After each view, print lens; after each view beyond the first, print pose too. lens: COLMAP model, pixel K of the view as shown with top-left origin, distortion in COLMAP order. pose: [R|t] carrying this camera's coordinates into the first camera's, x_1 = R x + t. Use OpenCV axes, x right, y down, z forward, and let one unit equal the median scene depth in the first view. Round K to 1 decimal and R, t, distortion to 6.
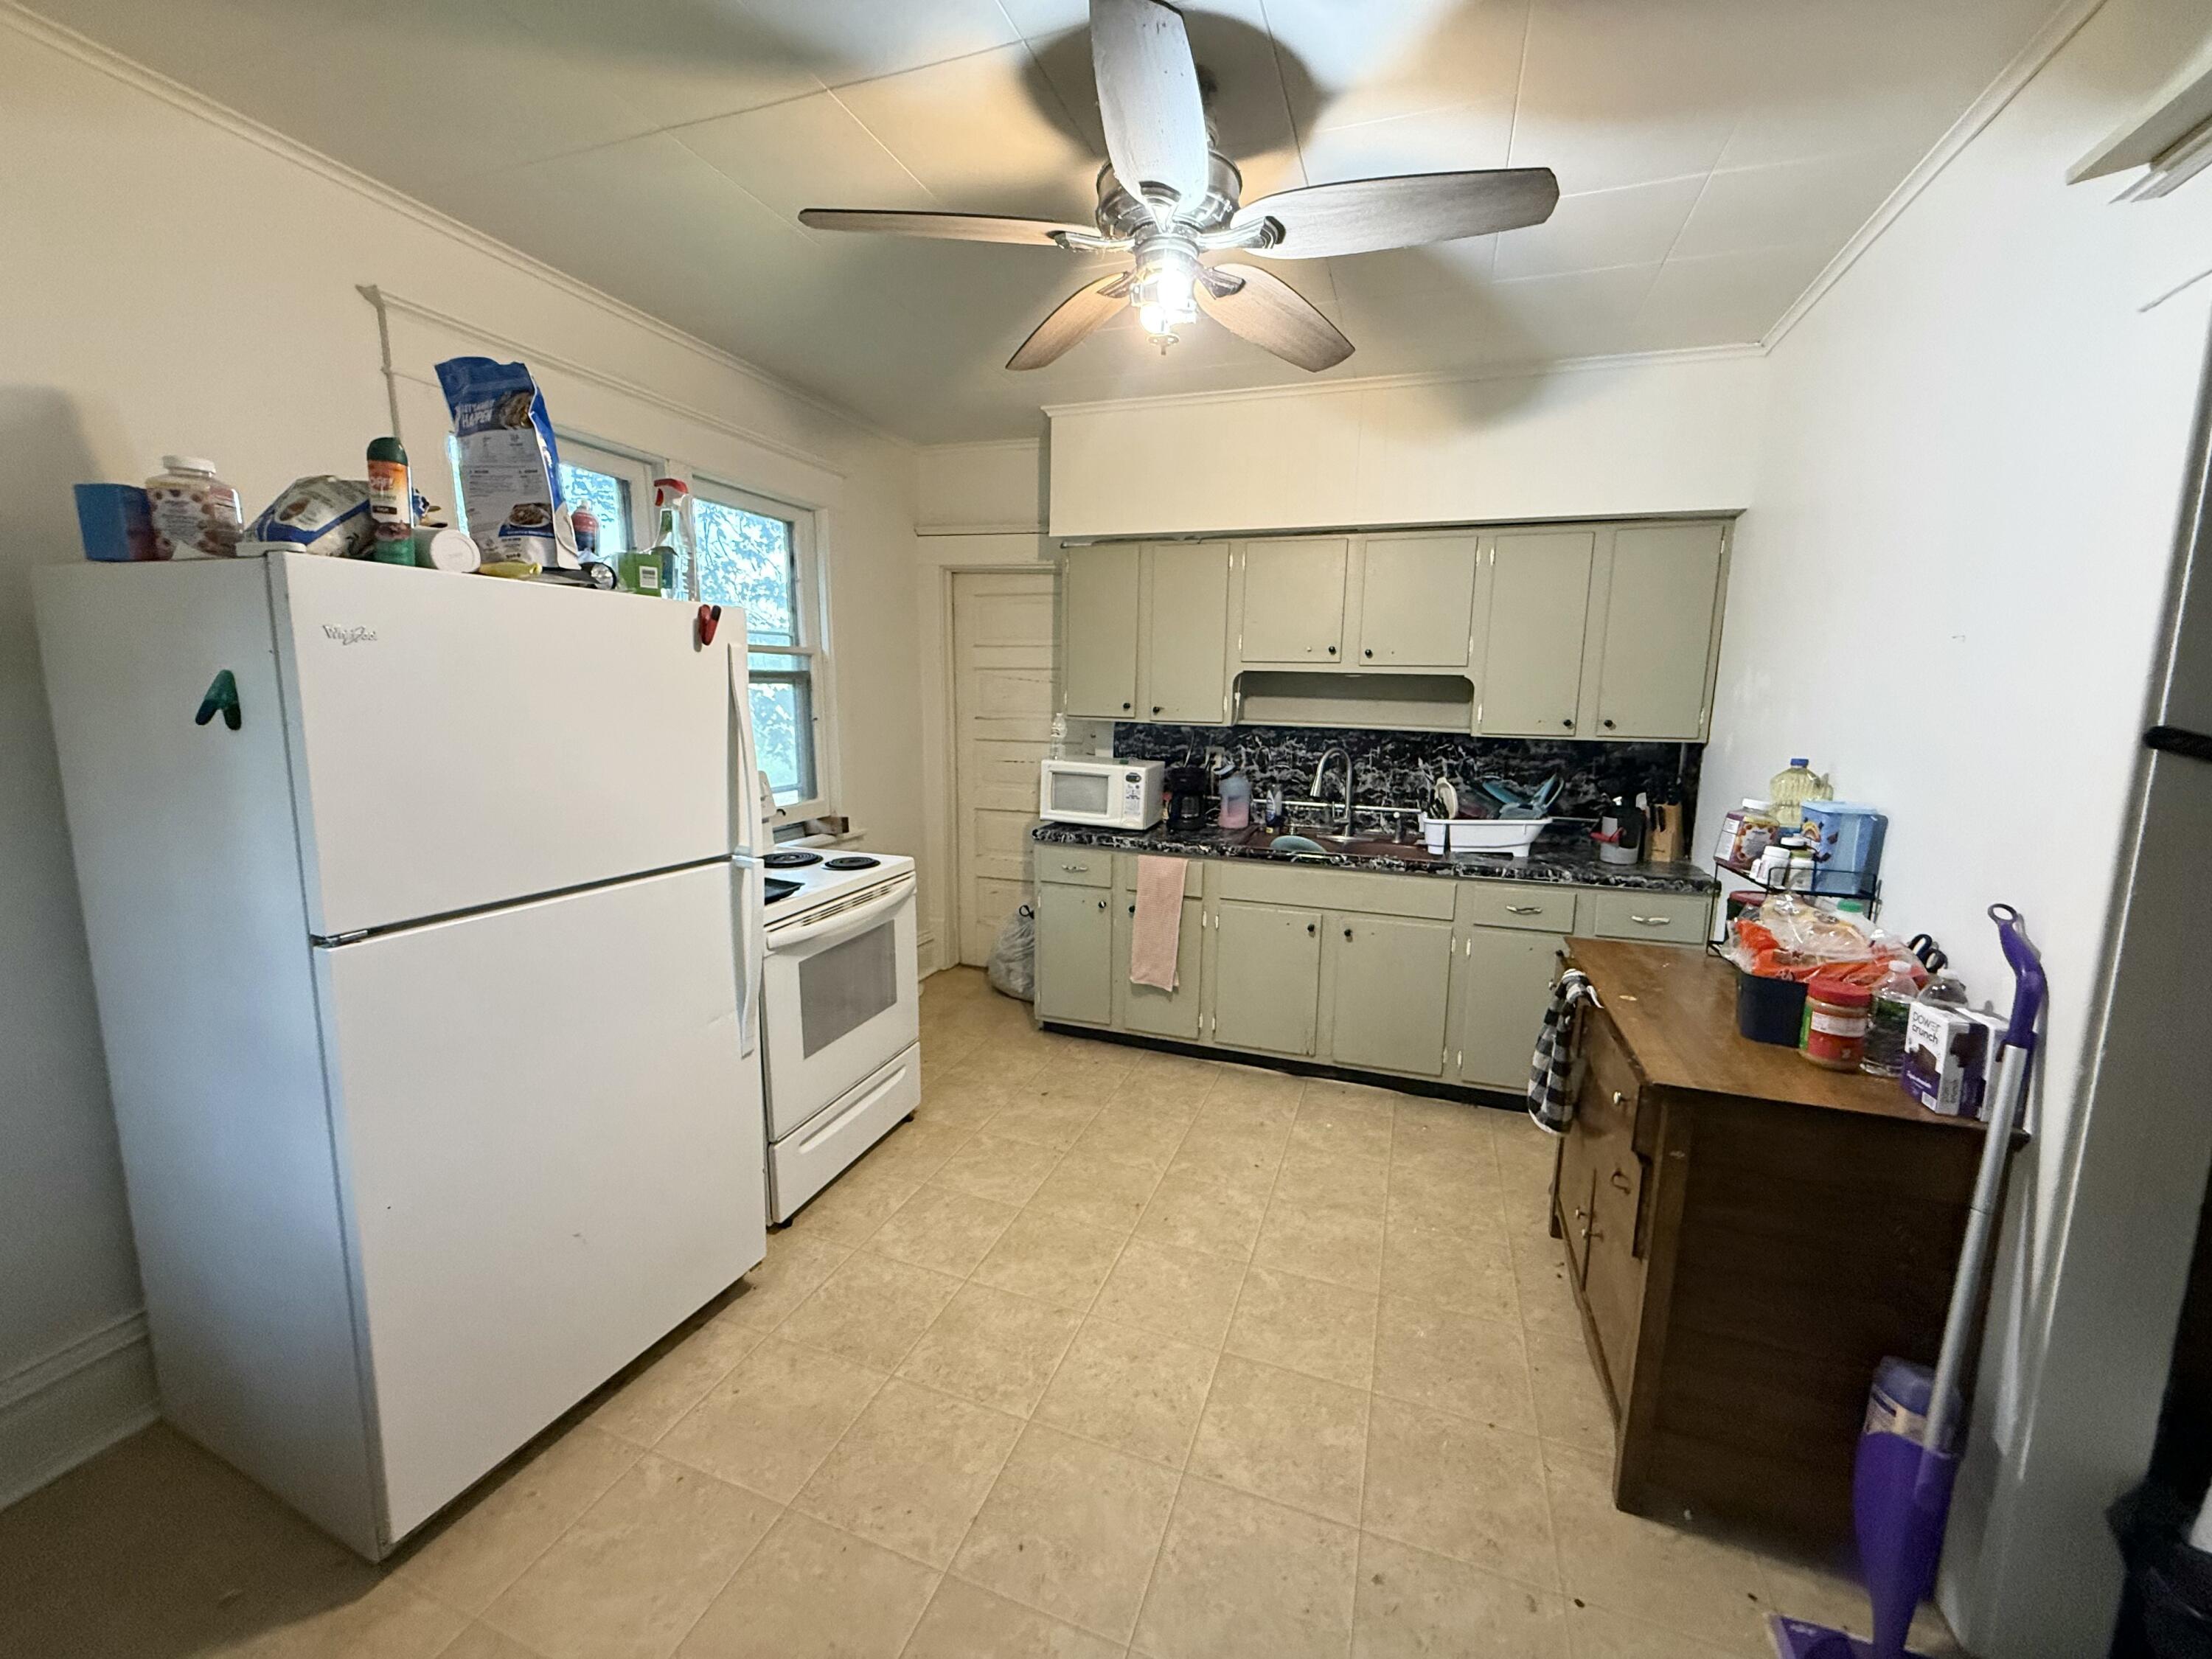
lens RADIAL K [[877.2, 0, 1095.7], [0, 877.2, 822.0], [0, 0, 1]] dist [-0.013154, -0.001880]
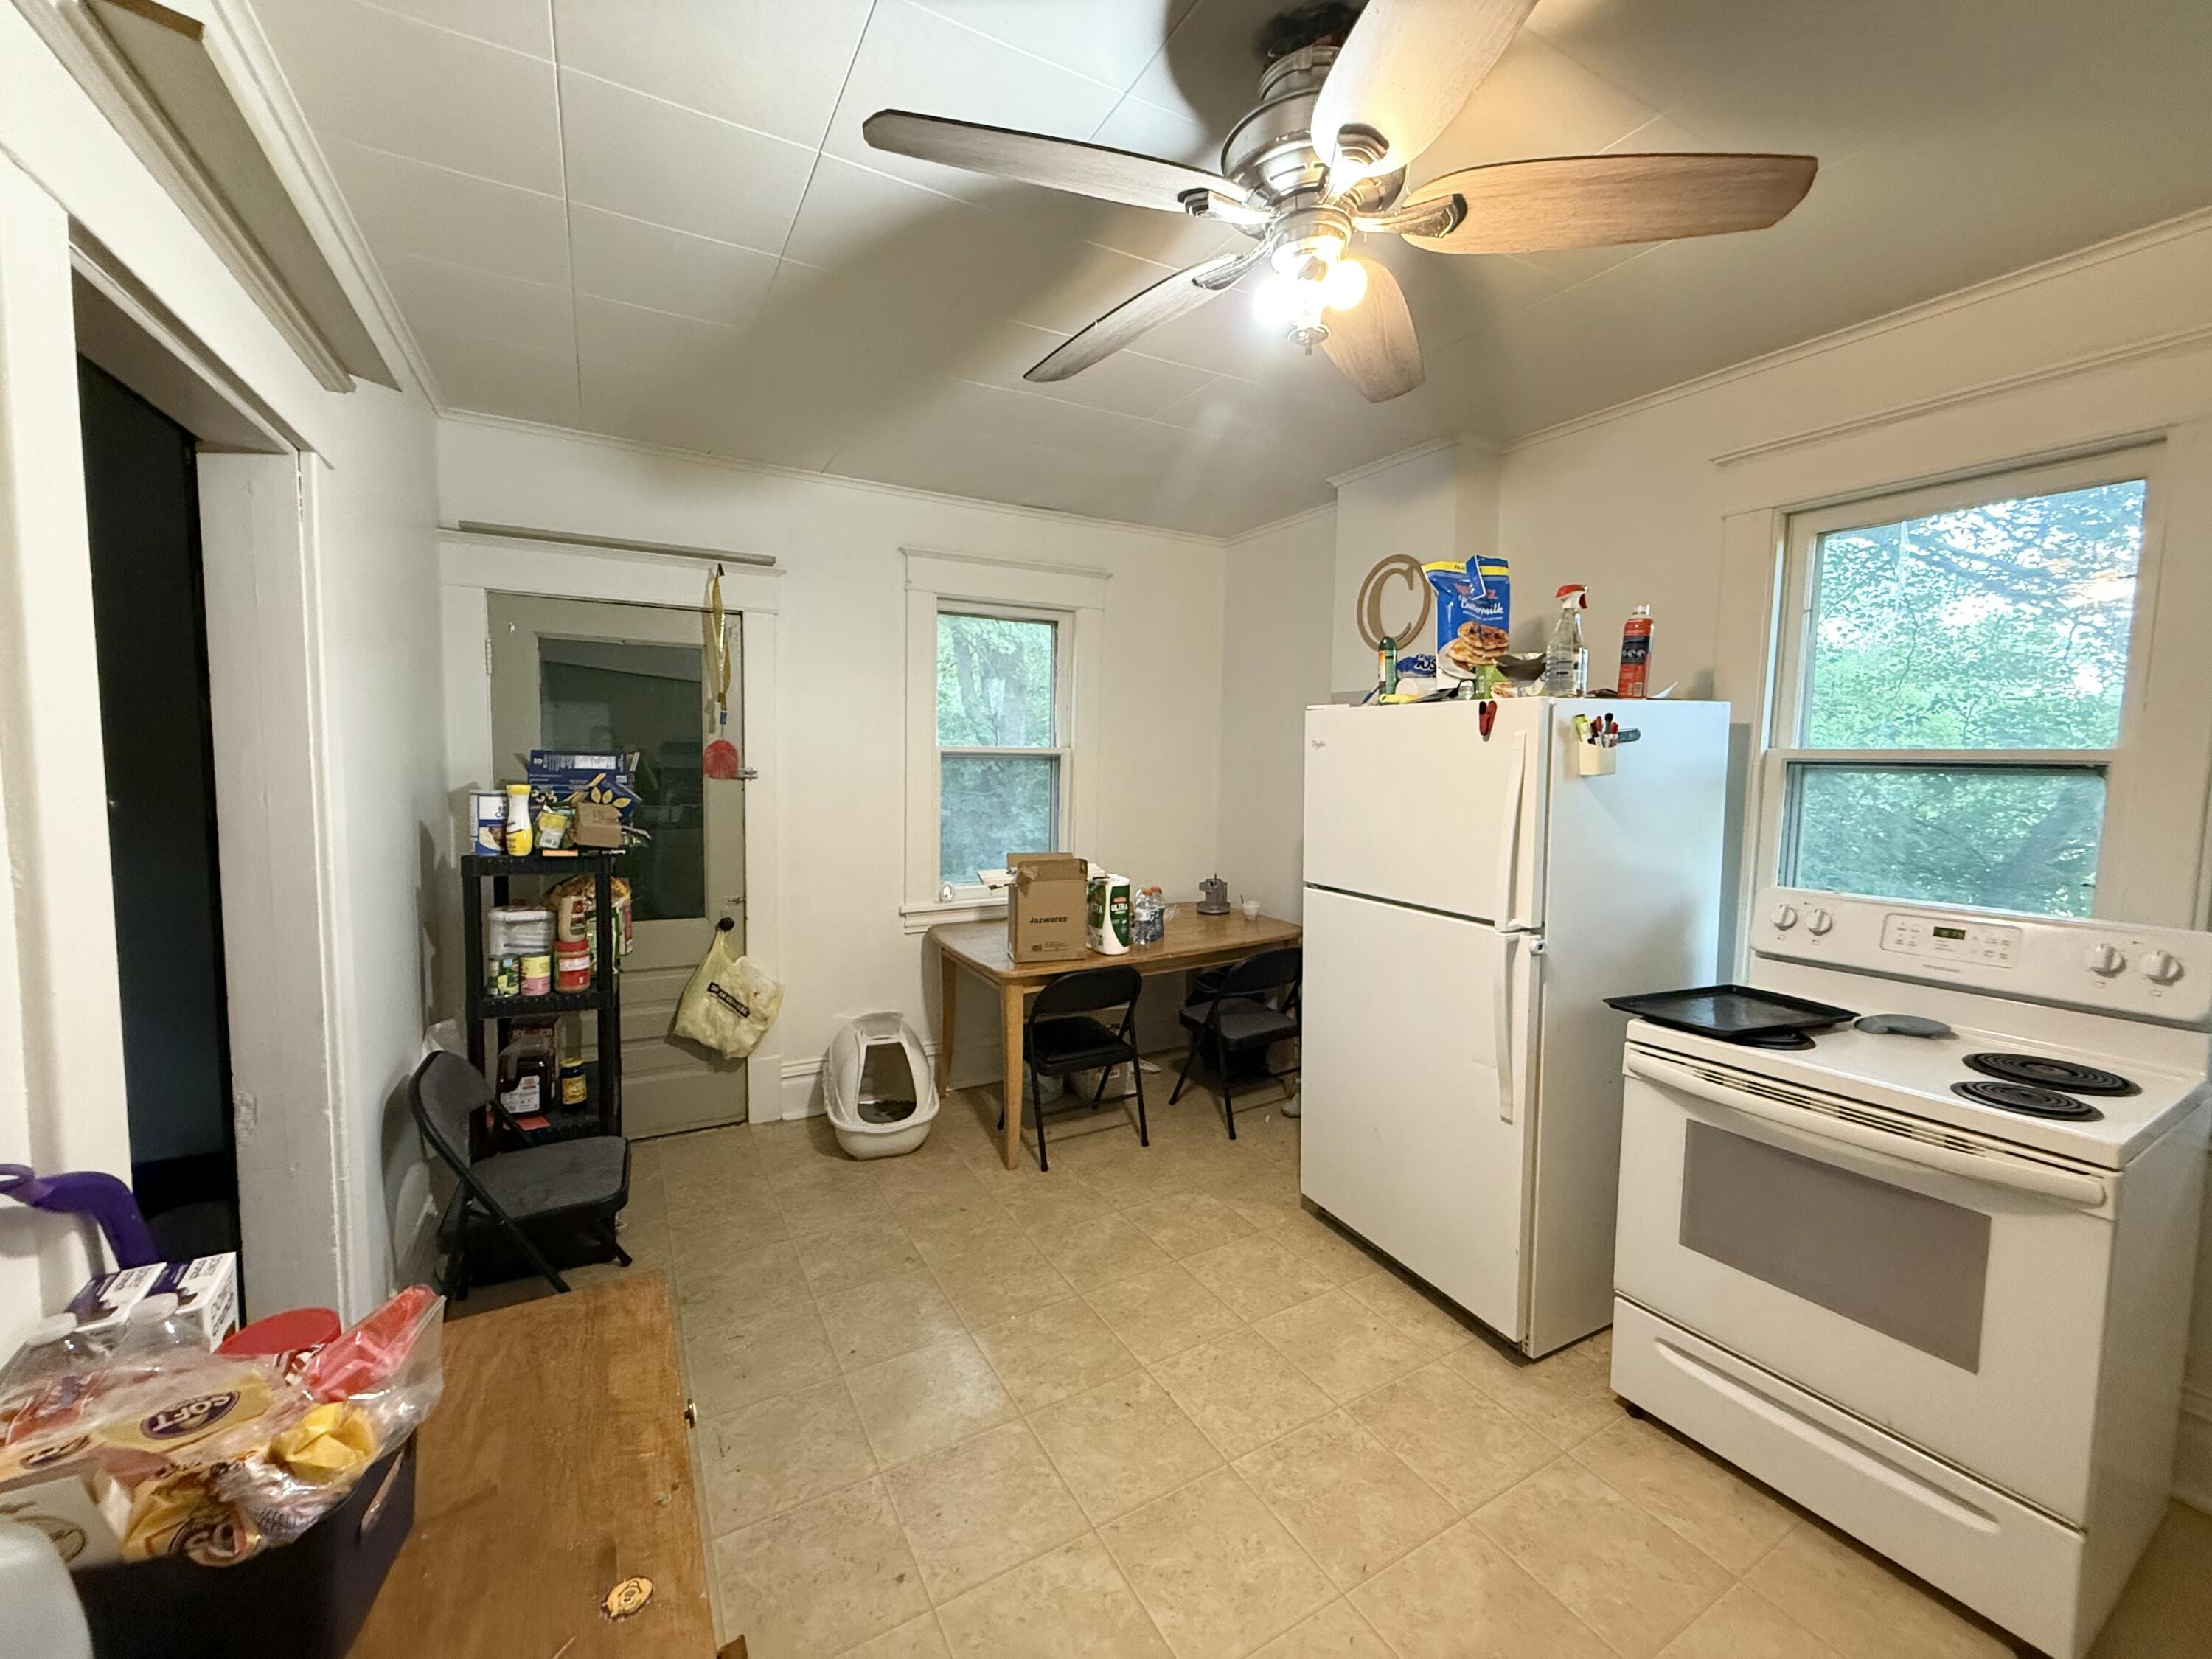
lens RADIAL K [[877.2, 0, 1100.9], [0, 877.2, 826.7], [0, 0, 1]] dist [-0.013154, -0.001880]
pose [[-0.652863, 0.037742, -0.756535, 0.608542], [-0.128753, 0.978695, 0.159934, -0.158957], [0.746453, 0.201821, -0.634094, 1.084181]]
